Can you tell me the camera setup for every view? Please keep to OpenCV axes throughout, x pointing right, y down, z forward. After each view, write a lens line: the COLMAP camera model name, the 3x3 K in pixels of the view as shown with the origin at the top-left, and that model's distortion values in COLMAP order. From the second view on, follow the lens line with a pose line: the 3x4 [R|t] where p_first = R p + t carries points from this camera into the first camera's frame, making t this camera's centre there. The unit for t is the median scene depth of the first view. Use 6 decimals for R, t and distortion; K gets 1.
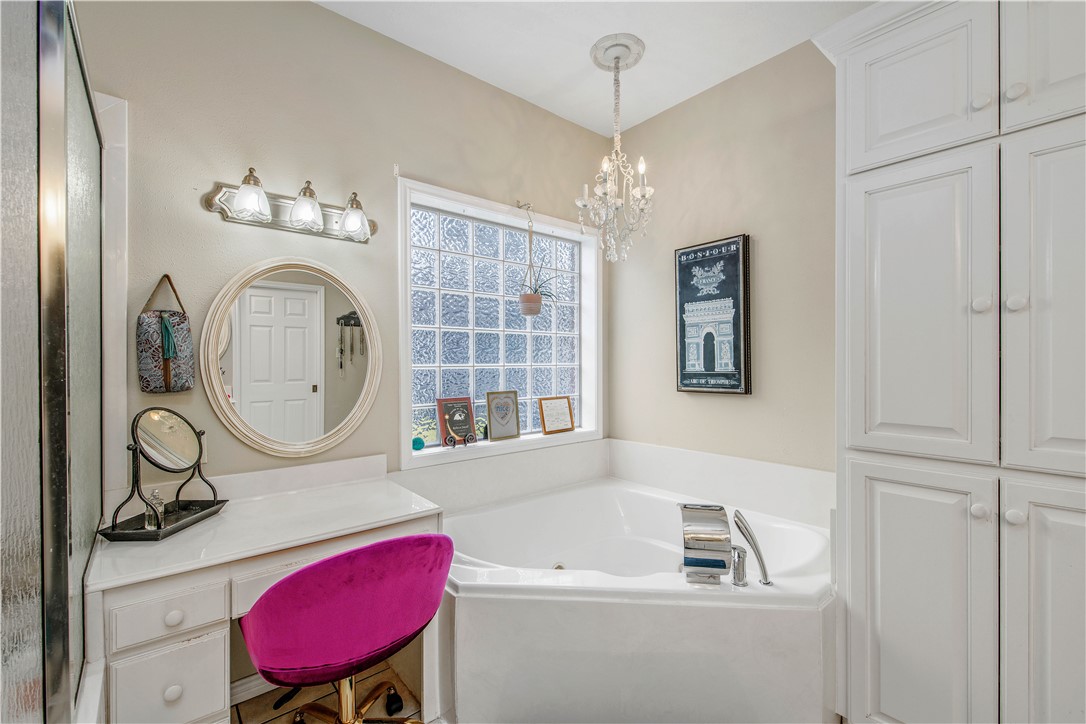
lens RADIAL K [[462.7, 0, 547.7], [0, 462.7, 363.3], [0, 0, 1]] dist [0.020715, -0.010869]
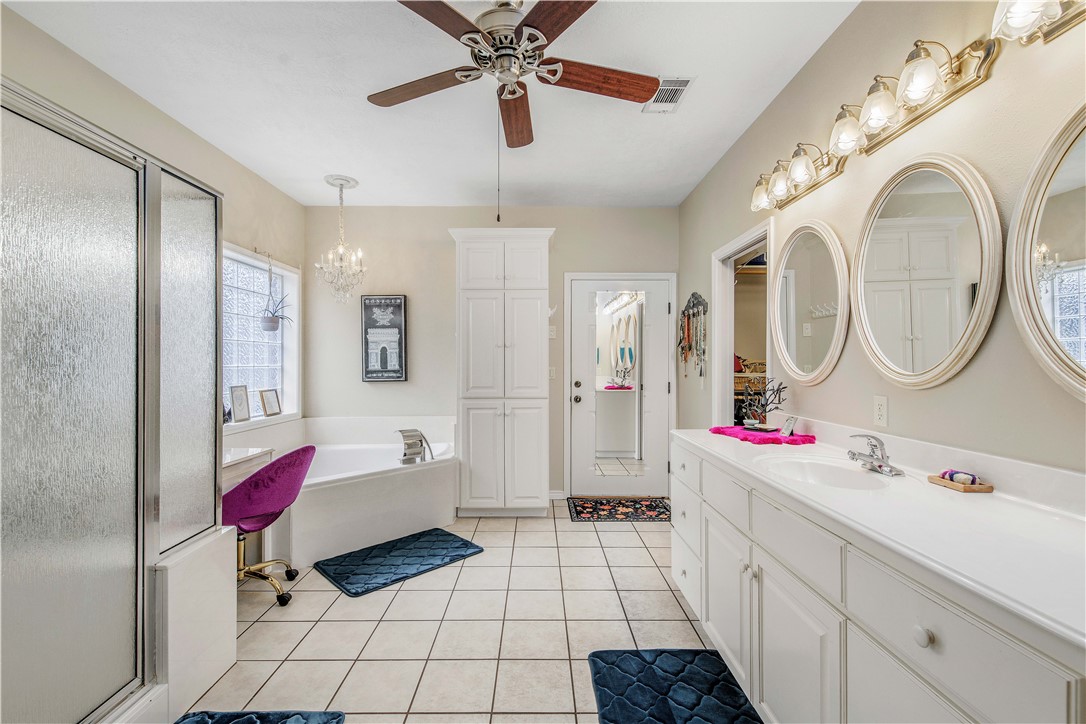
lens RADIAL K [[462.7, 0, 547.7], [0, 462.7, 363.3], [0, 0, 1]] dist [0.020715, -0.010869]
pose [[0.633987, 0.001229, 0.773343, -0.612323], [0.001142, 0.999996, -0.002526, 0.000607], [-0.773343, 0.002485, 0.633983, -0.583231]]
